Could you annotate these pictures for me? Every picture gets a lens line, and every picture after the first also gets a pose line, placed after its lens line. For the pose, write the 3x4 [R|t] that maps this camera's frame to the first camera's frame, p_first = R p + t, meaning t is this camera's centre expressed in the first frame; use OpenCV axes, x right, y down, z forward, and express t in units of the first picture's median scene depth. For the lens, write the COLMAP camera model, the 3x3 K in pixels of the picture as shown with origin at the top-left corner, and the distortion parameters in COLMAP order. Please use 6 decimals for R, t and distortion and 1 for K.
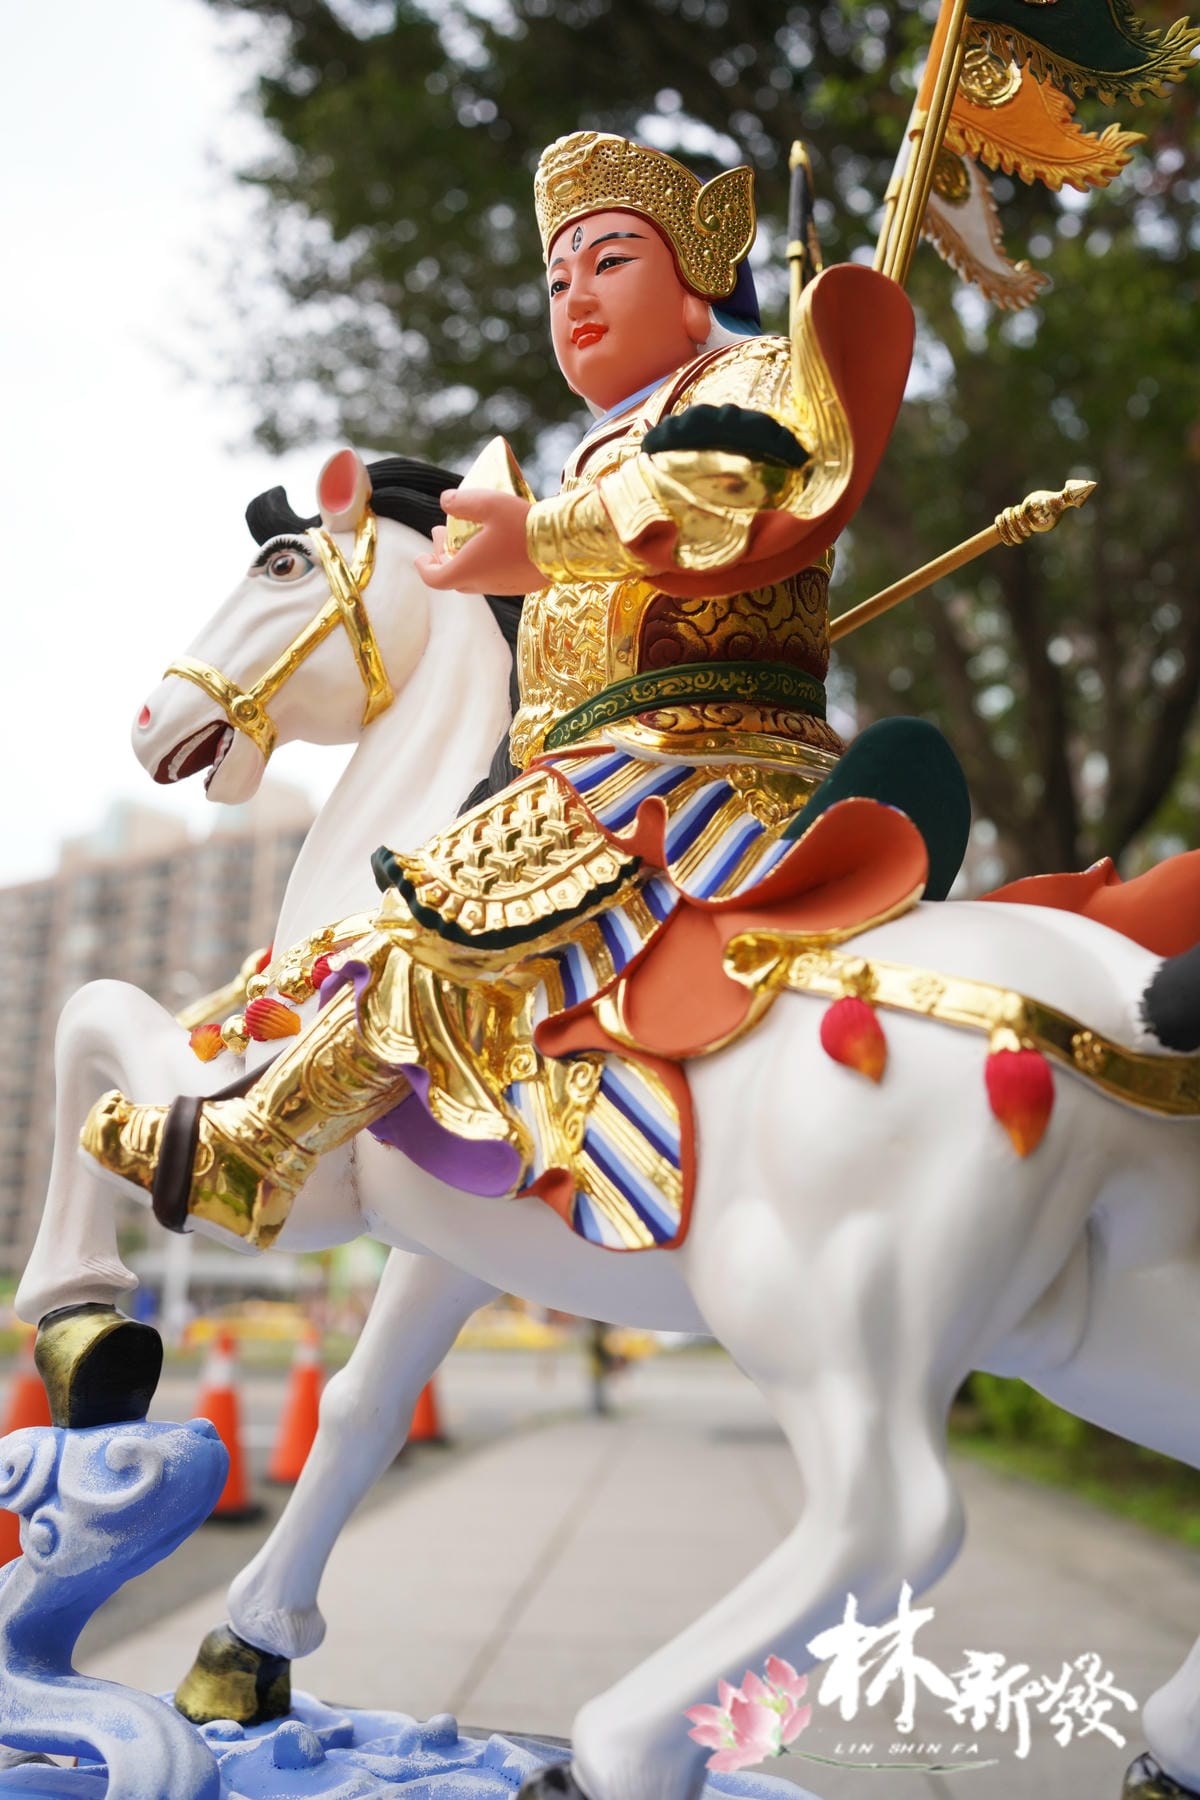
lens RADIAL K [[1815.9, 0, 610.8], [0, 1815.9, 895.3], [0, 0, 1]] dist [0.017209, 0.000000]
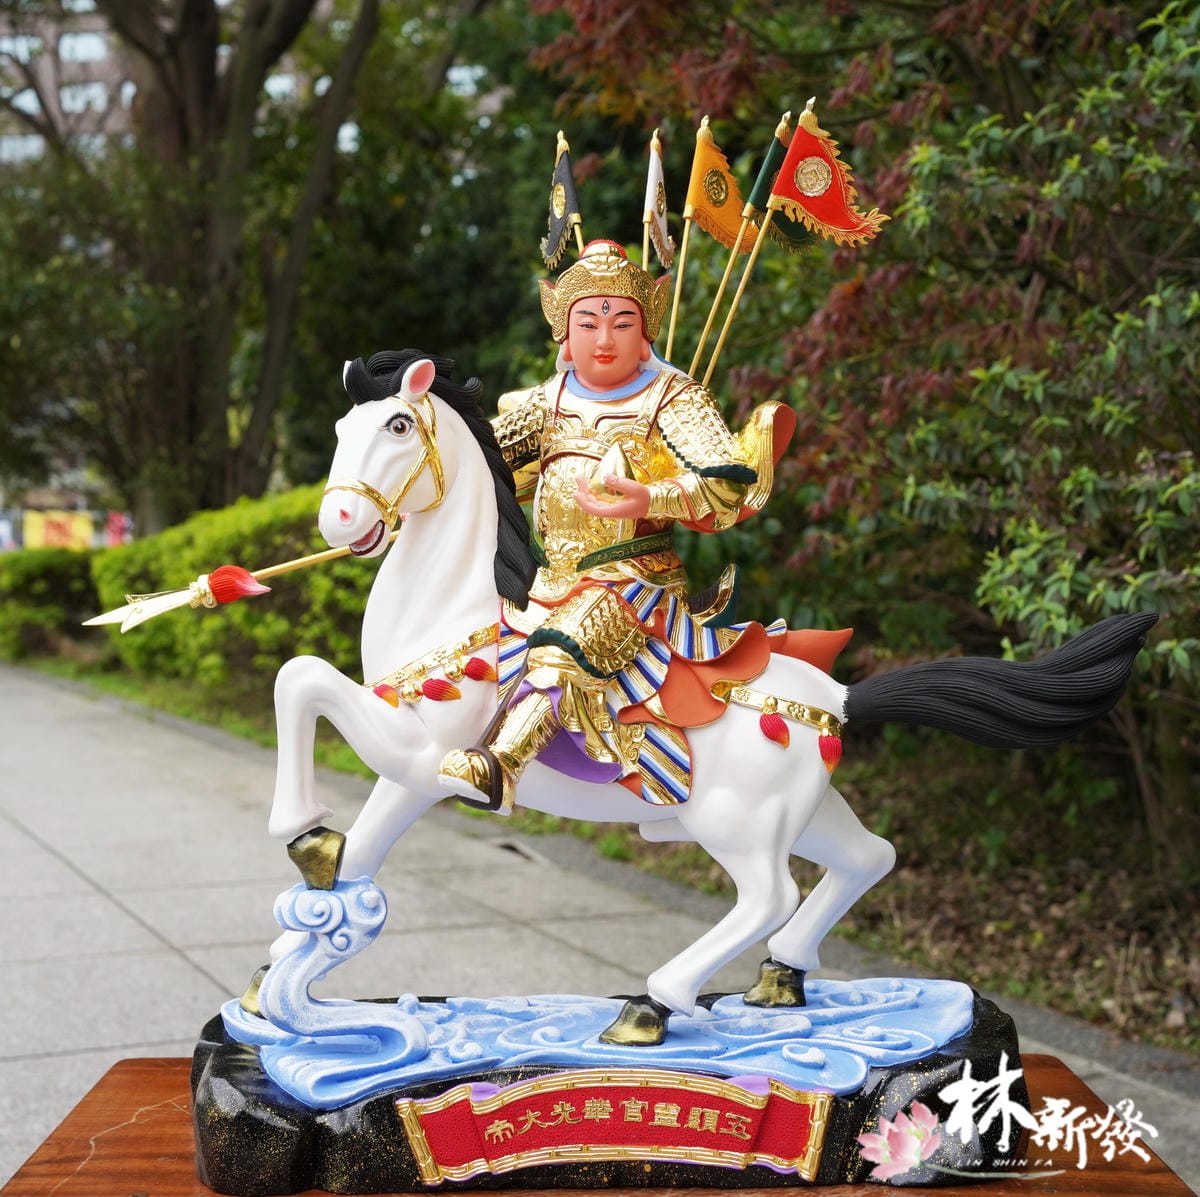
lens RADIAL K [[2001.2, 0, 597.9], [0, 2001.2, 599.9], [0, 0, 1]] dist [-0.045863, 0.000000]
pose [[0.766379, -0.029030, 0.641732, -1.629564], [-0.144283, 0.965676, 0.215992, -0.588163], [-0.625975, -0.258123, 0.735885, -0.791381]]
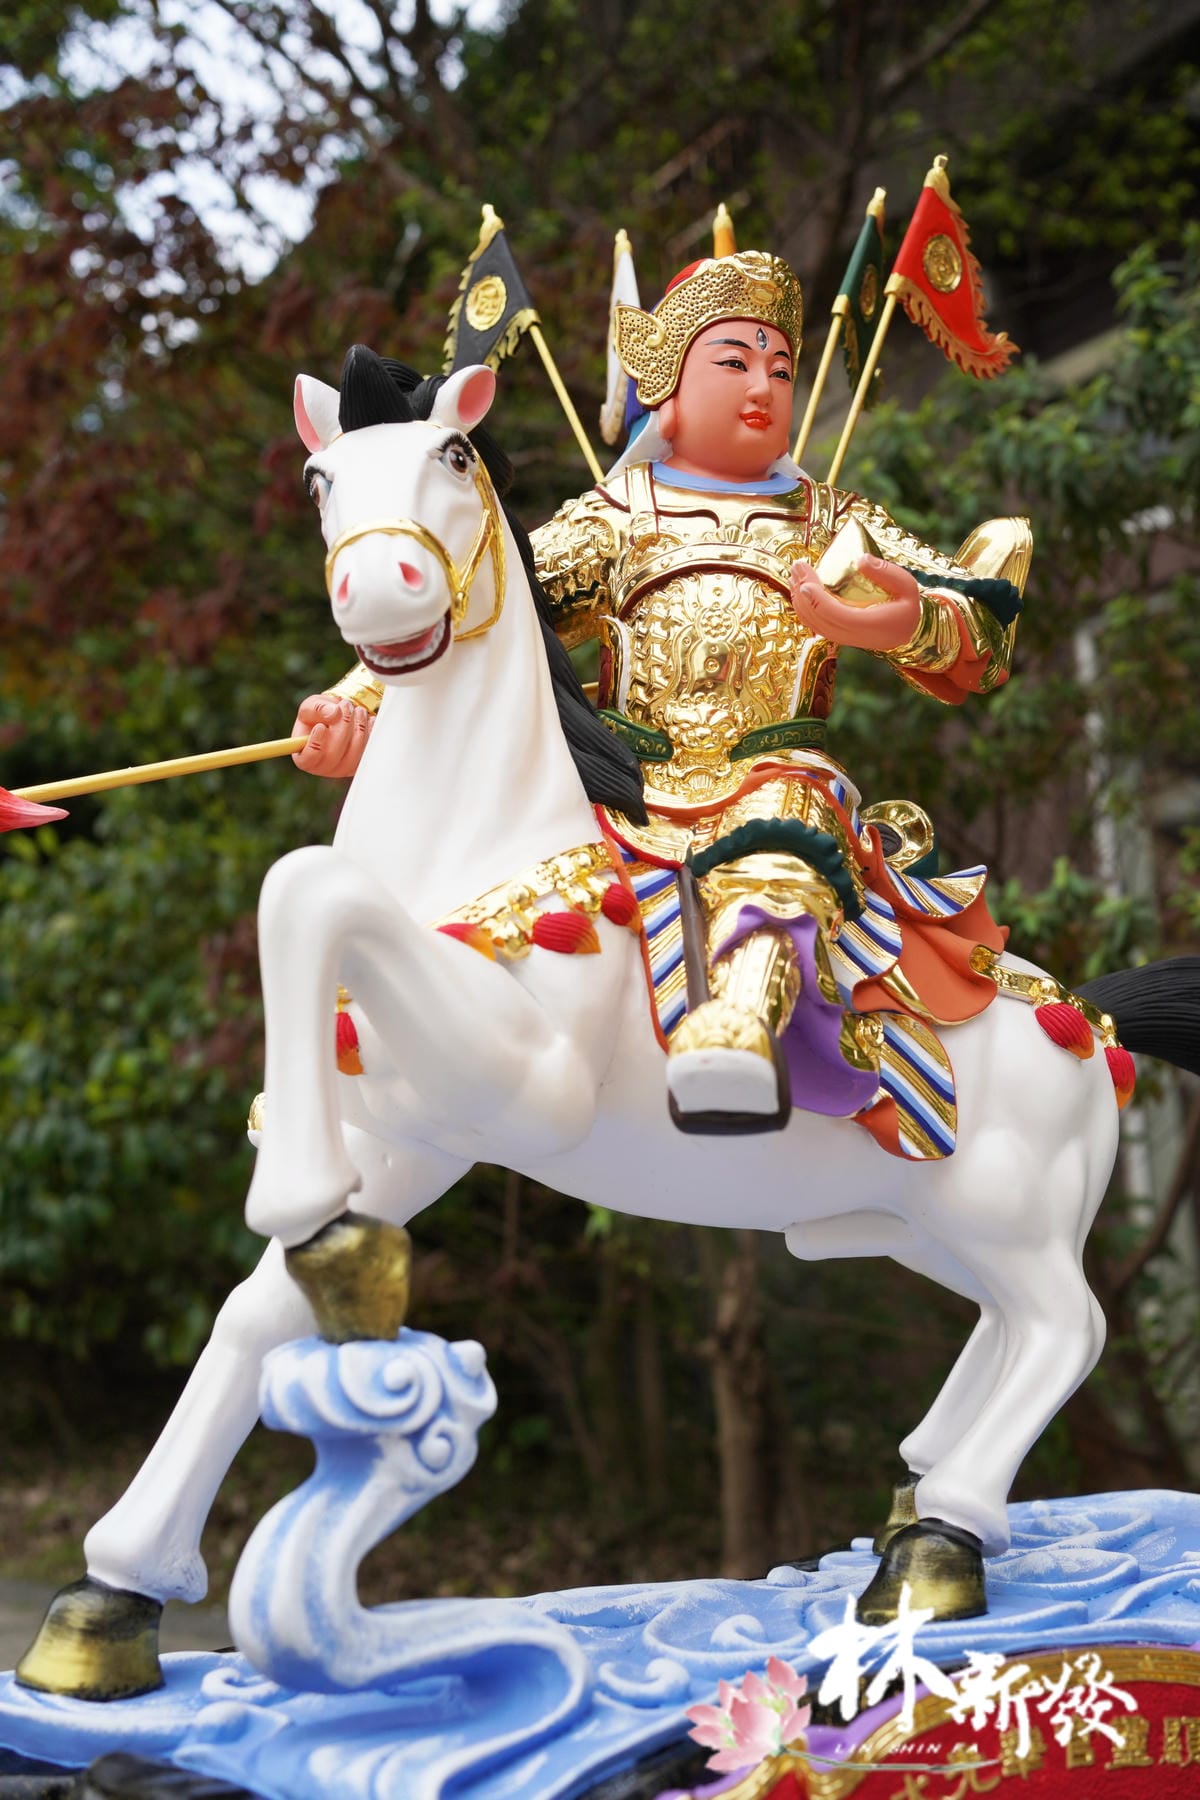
lens RADIAL K [[1815.9, 0, 594.7], [0, 1815.9, 897.9], [0, 0, 1]] dist [0.017209, 0.000000]
pose [[0.375387, 0.157307, 0.913422, -1.250288], [-0.179522, 0.979170, -0.094853, 0.159242], [-0.909317, -0.128373, 0.395808, 0.638865]]
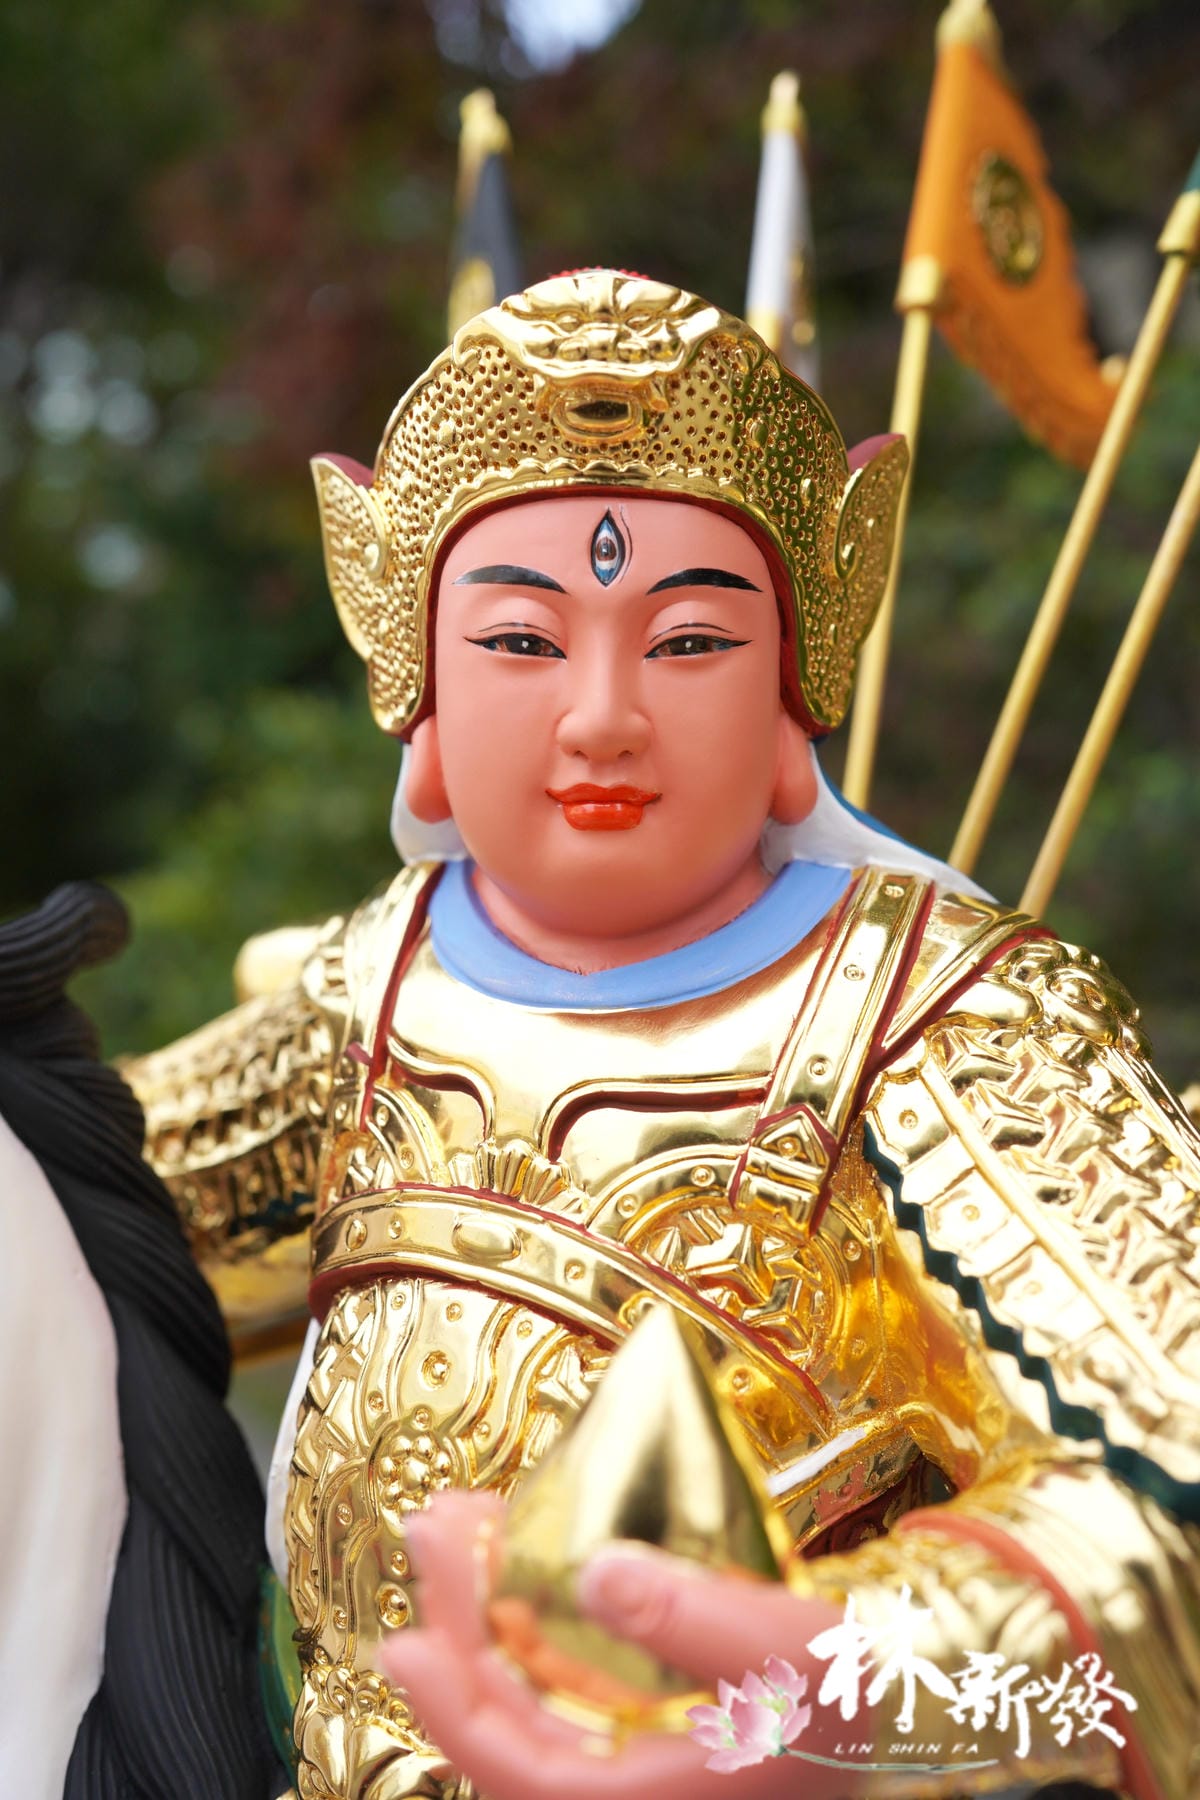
lens RADIAL K [[1815.9, 0, 607.0], [0, 1815.9, 891.1], [0, 0, 1]] dist [0.017209, 0.000000]
pose [[0.773586, 0.032386, 0.632864, -0.299396], [-0.149171, 0.979935, 0.132193, -0.380949], [-0.615884, -0.196668, 0.762895, 0.764530]]
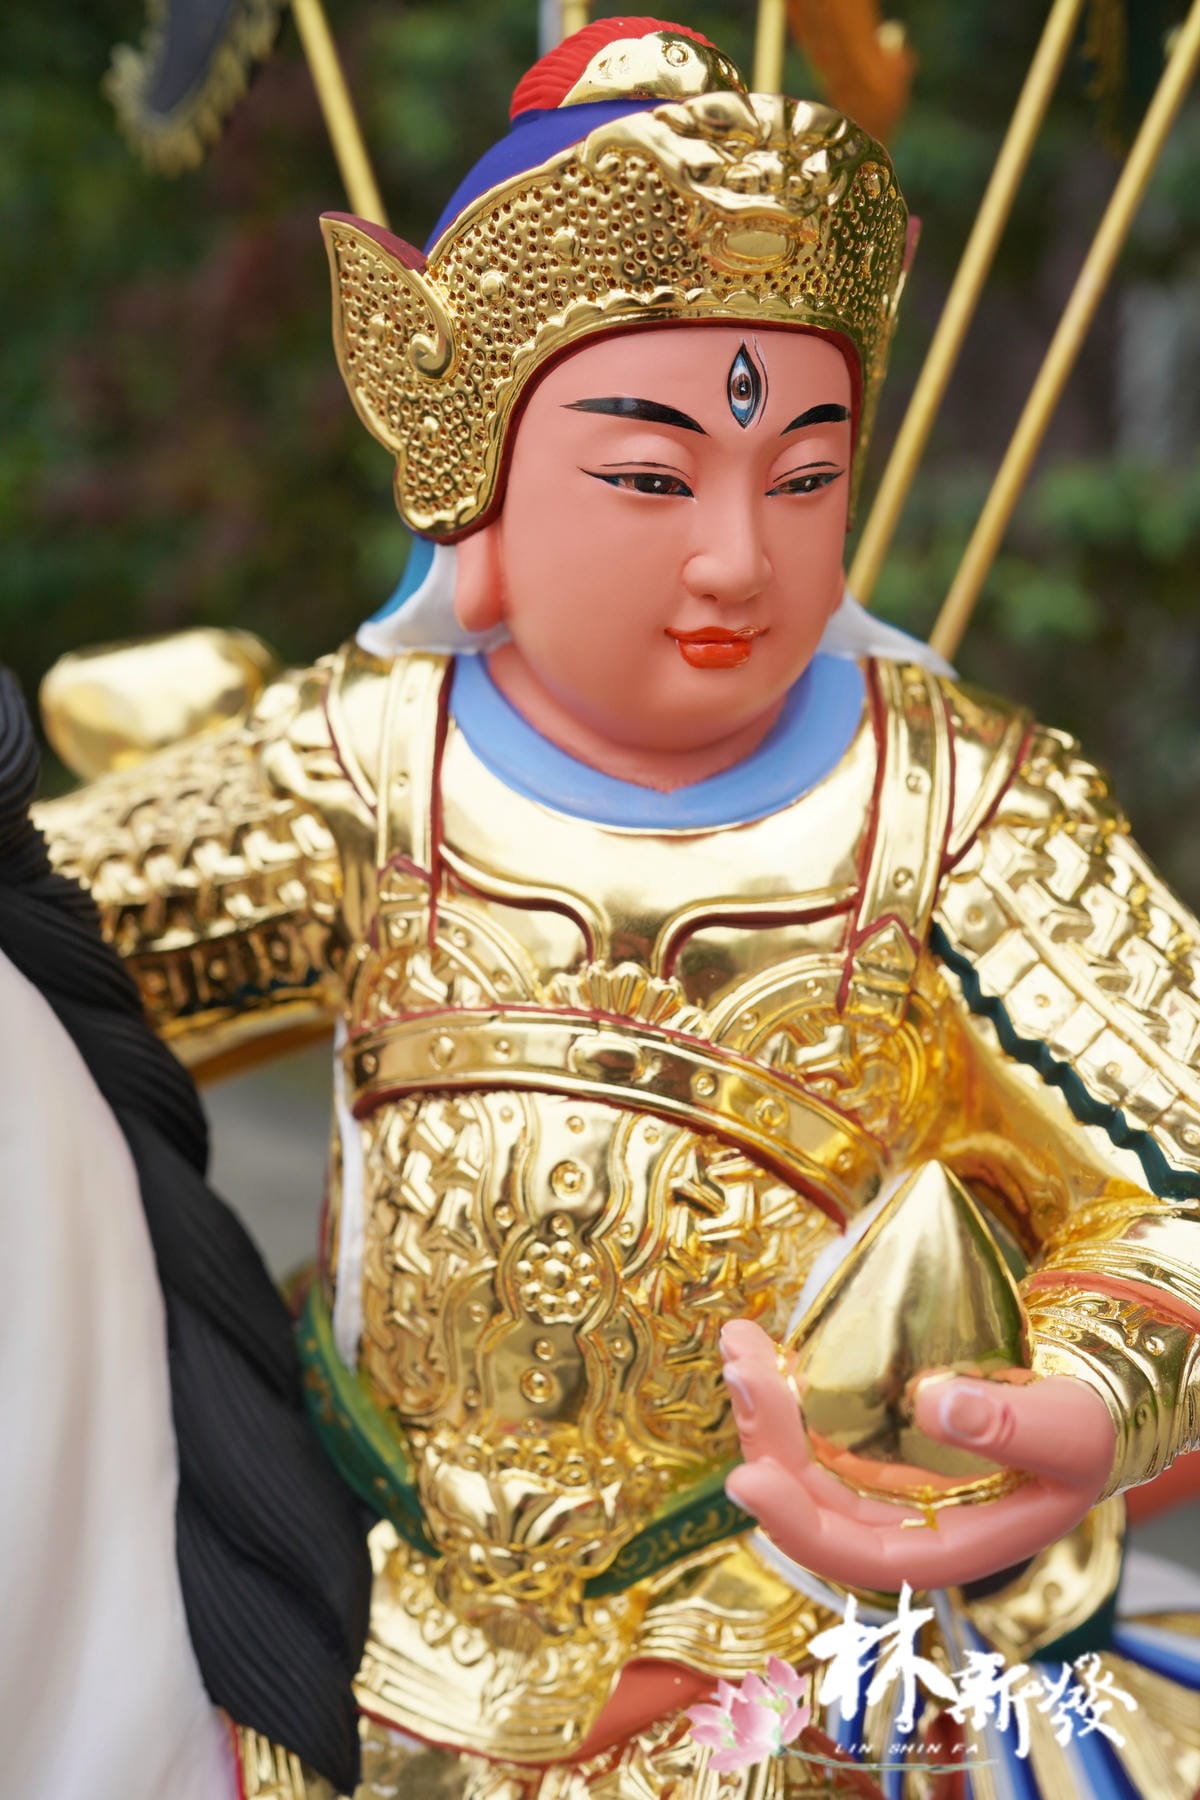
lens RADIAL K [[1815.9, 0, 635.5], [0, 1815.9, 885.8], [0, 0, 1]] dist [0.017209, 0.000000]
pose [[0.489405, -0.202485, 0.848223, -0.425637], [-0.200764, 0.920381, 0.335547, -0.434962], [-0.848632, -0.334511, 0.409787, 0.924153]]
